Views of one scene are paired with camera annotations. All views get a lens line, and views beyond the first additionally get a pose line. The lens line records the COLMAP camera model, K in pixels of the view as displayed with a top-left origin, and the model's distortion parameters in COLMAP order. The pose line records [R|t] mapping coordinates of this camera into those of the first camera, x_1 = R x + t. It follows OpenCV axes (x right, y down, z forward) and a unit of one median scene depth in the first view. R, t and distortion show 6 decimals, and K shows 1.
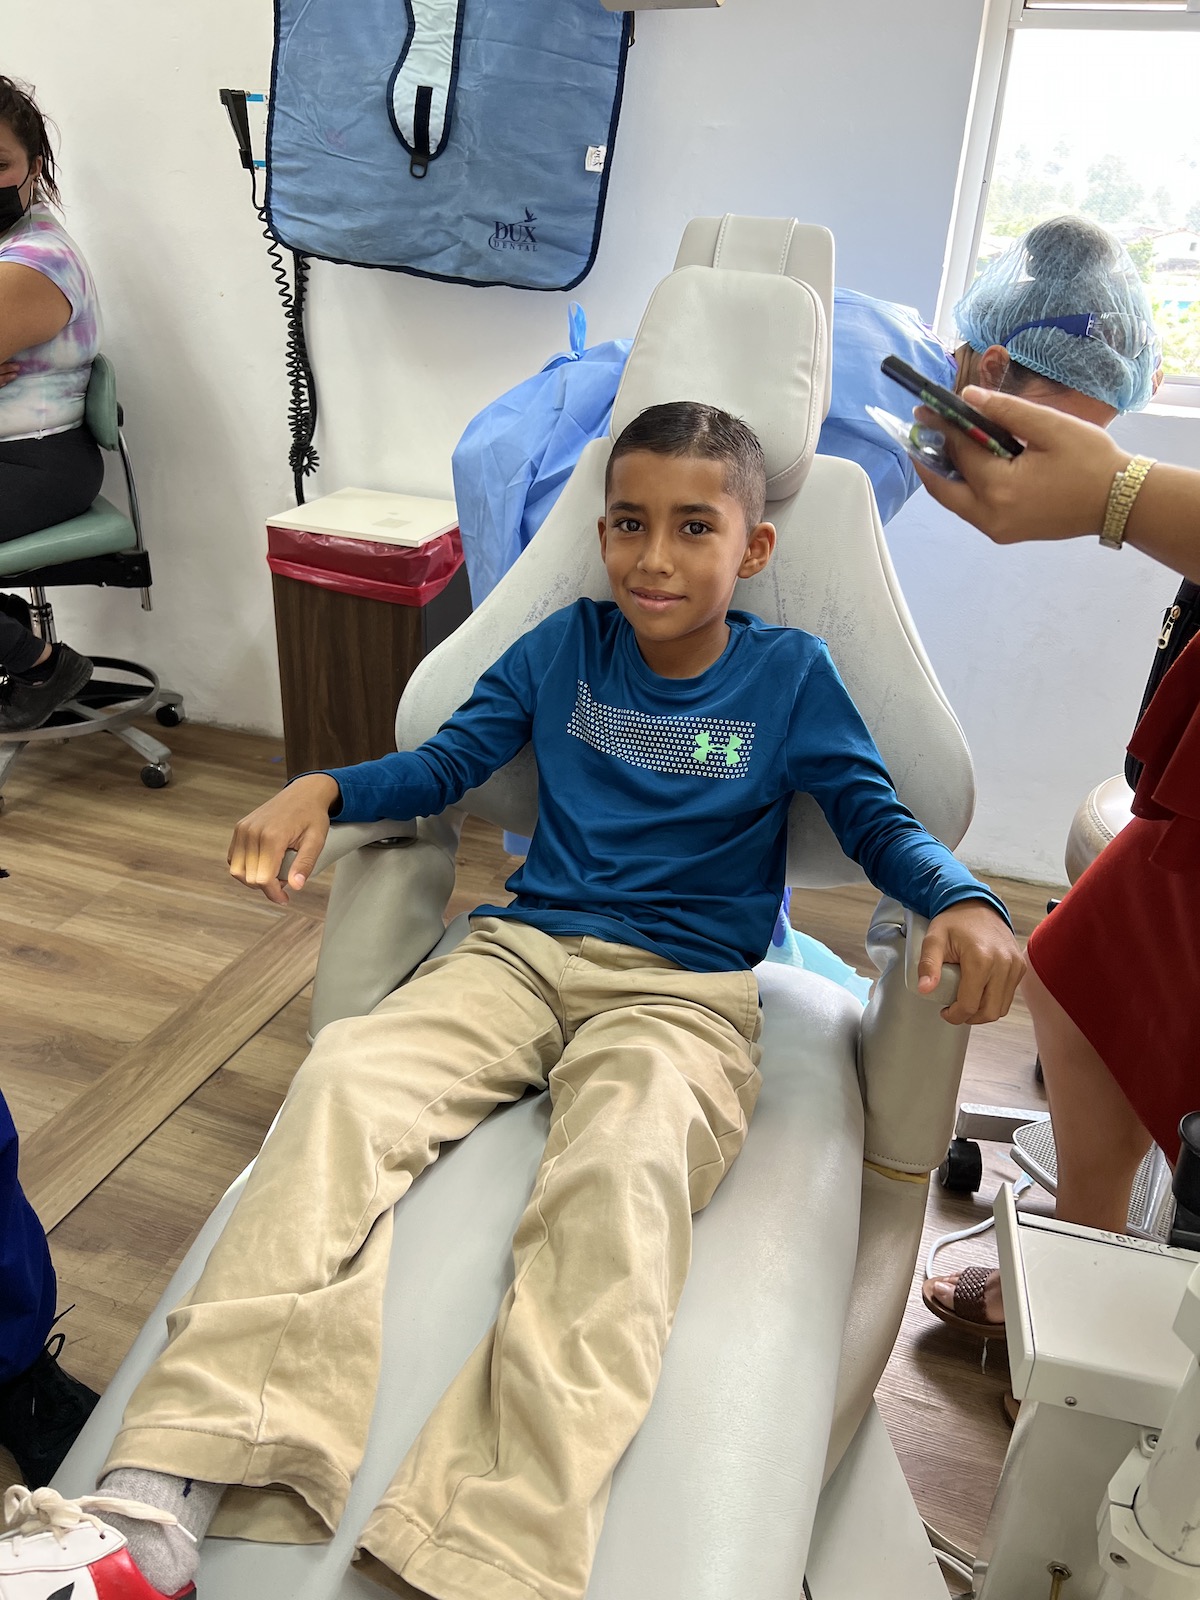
lens RADIAL K [[1200.9, 0, 596.8], [0, 1200.9, 797.1], [0, 0, 1]] dist [0.039149, -0.052331]
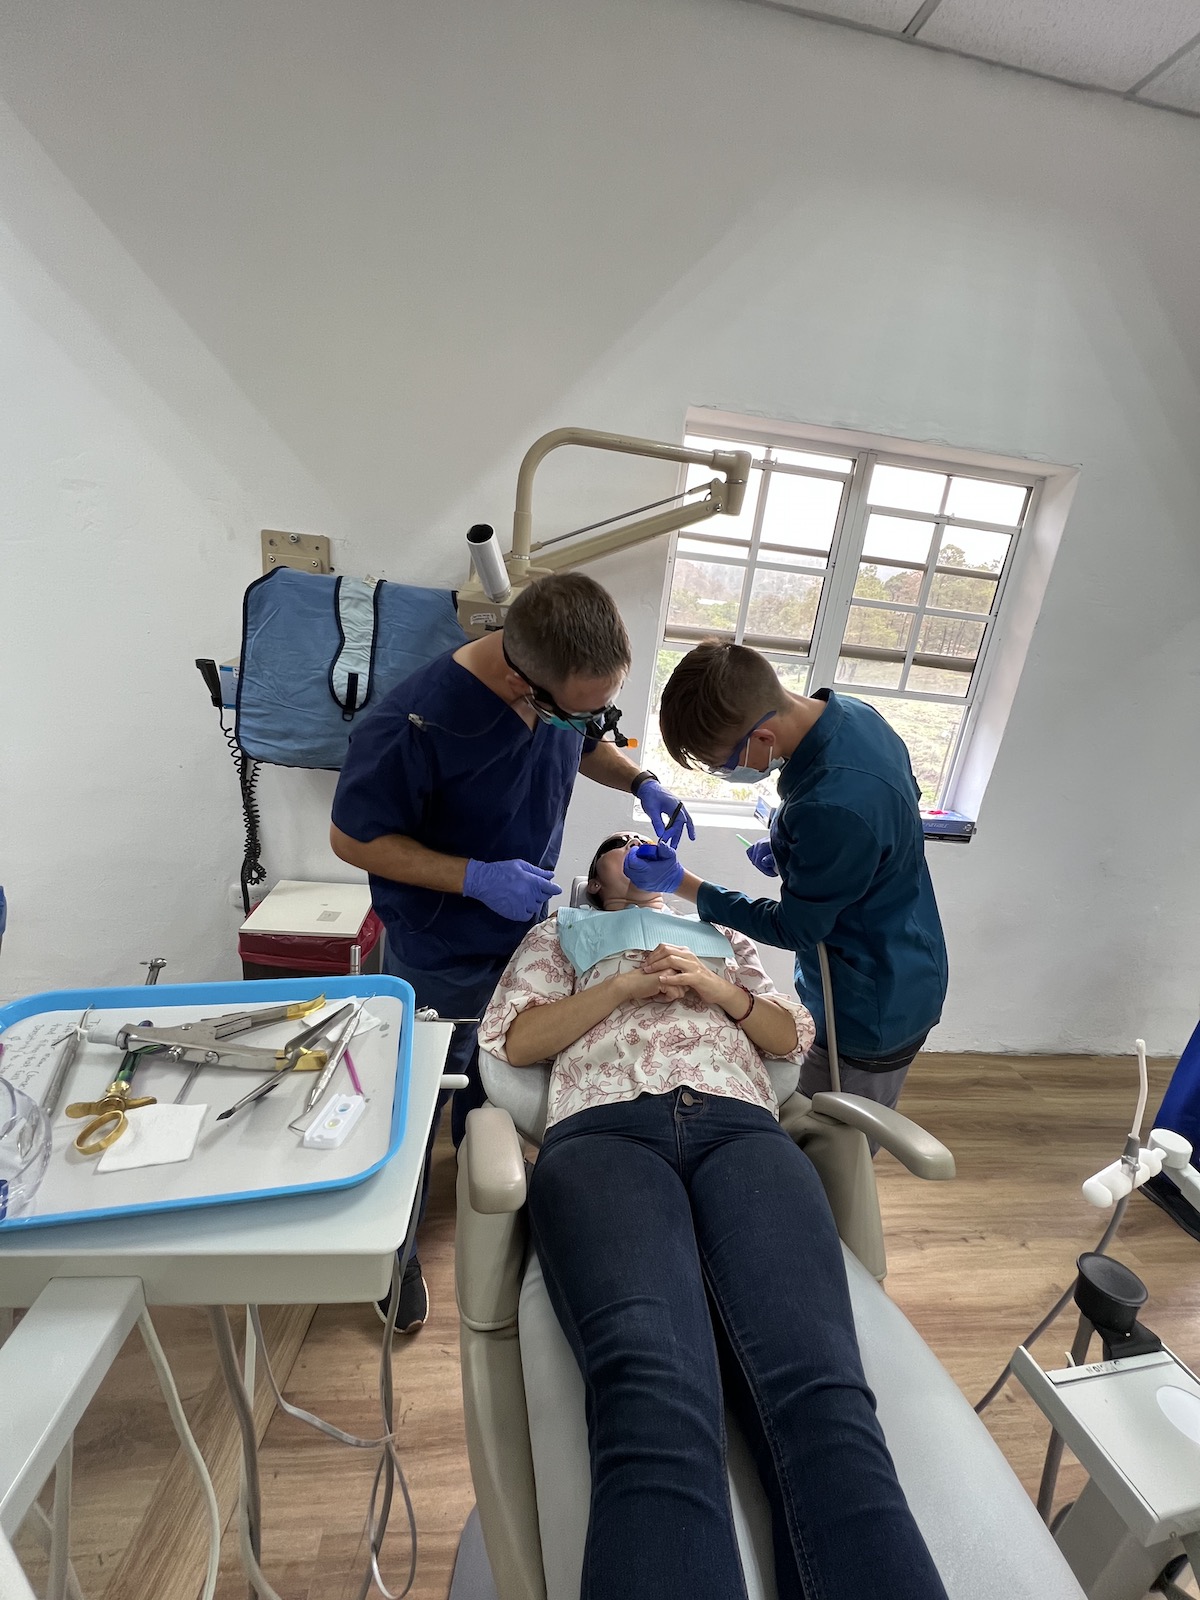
lens RADIAL K [[634.3, 0, 608.7], [0, 634.3, 801.9], [0, 0, 1]] dist [-0.008403, 0.000728]
pose [[0.907503, -0.069921, 0.414185, -0.189565], [0.125168, 0.986267, -0.107752, -0.267874], [-0.400963, 0.149628, 0.903792, 0.100202]]
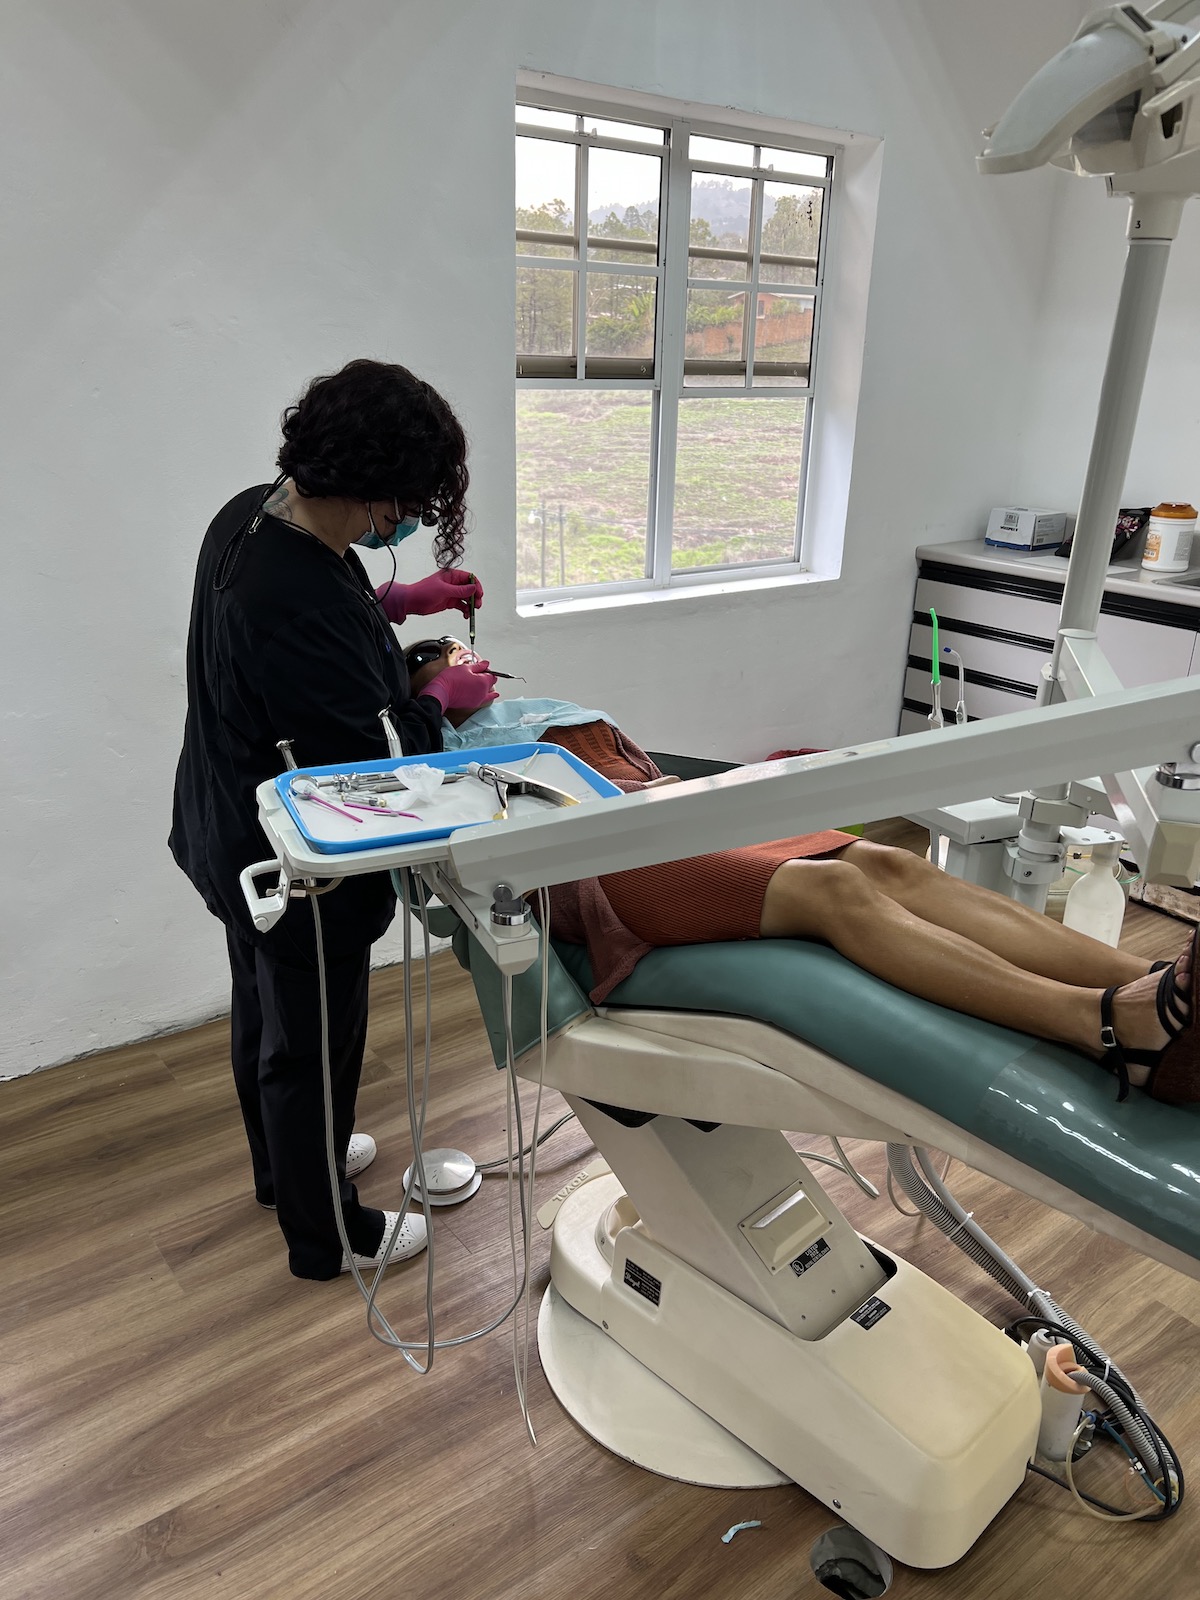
lens RADIAL K [[1149.4, 0, 609.5], [0, 1149.4, 798.7], [0, 0, 1]] dist [0.003310, 0.005487]
pose [[0.558192, -0.324125, 0.763783, -0.854507], [0.381690, 0.917664, 0.110479, -0.251177], [-0.736705, 0.229860, 0.635948, 0.065069]]
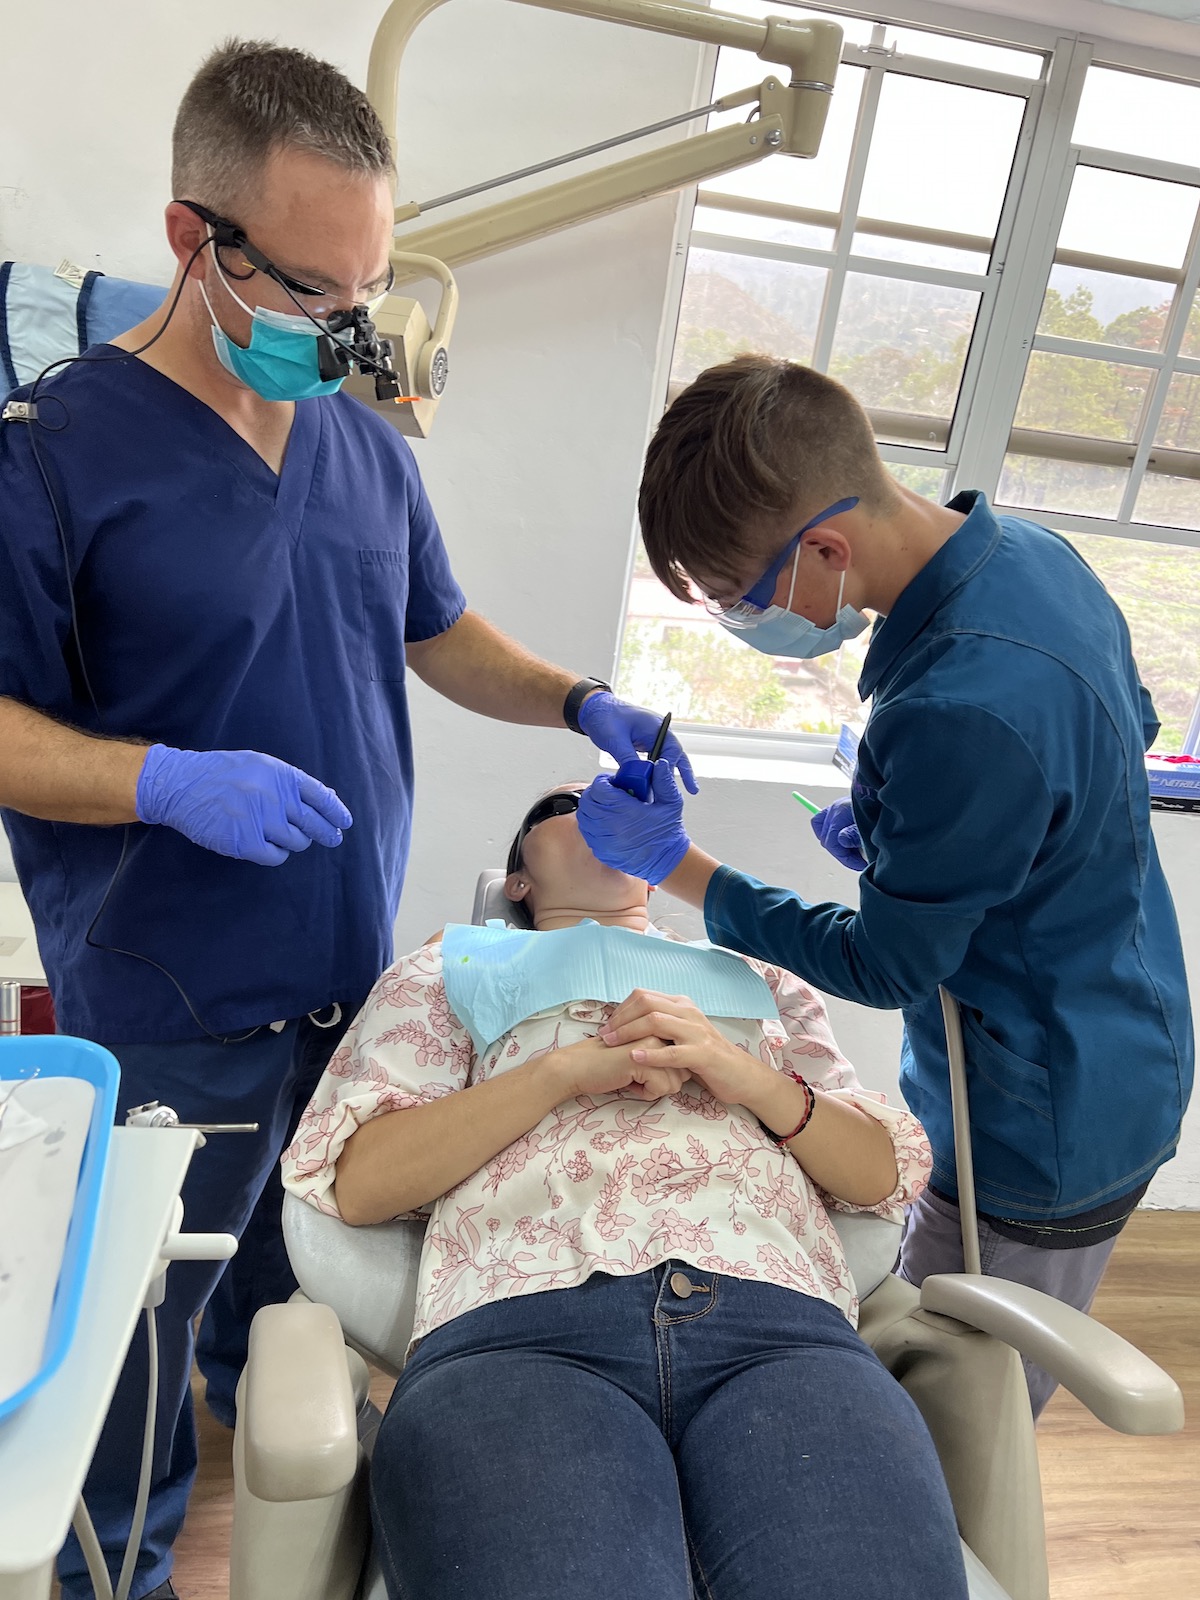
lens RADIAL K [[1200.9, 0, 606.9], [0, 1200.9, 816.0], [0, 0, 1]] dist [0.039149, -0.052331]
pose [[0.895010, -0.084961, 0.437881, -0.172316], [0.116501, 0.992142, -0.045618, -0.255751], [-0.430564, 0.091842, 0.897875, 0.110124]]
